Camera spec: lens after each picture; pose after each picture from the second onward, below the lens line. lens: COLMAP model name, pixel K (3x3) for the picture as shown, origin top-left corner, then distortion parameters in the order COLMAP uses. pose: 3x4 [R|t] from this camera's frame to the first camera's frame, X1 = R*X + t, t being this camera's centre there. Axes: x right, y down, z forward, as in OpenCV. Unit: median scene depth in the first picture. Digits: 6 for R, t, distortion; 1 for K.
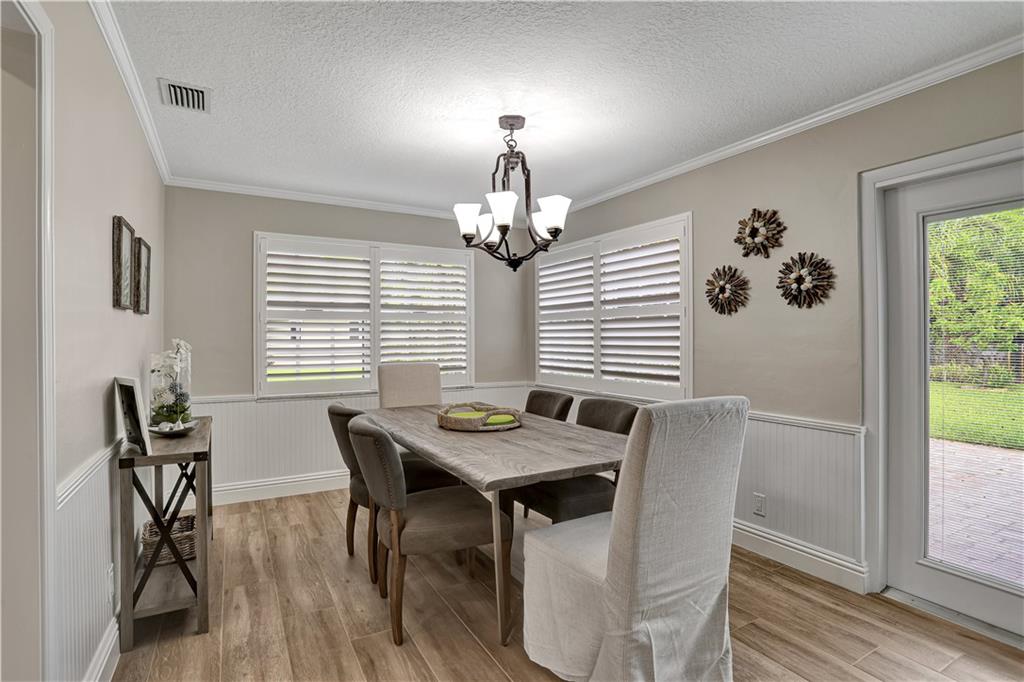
lens RADIAL K [[501.5, 0, 516.7], [0, 501.5, 334.4], [0, 0, 1]] dist [-0.054165, 0.015626]
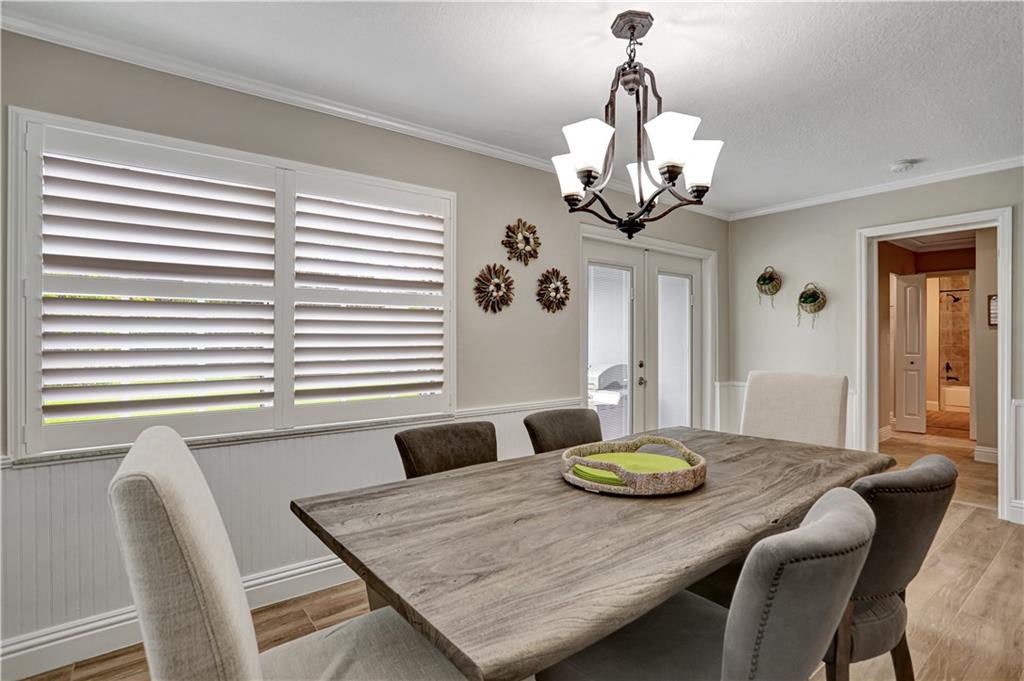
lens RADIAL K [[501.5, 0, 505.1], [0, 501.5, 334.1], [0, 0, 1]] dist [-0.054165, 0.015626]
pose [[-0.121081, 0.004192, 0.992634, -0.589527], [-0.004537, 0.999978, -0.004777, 0.008299], [-0.992632, -0.005082, -0.121059, 1.104302]]
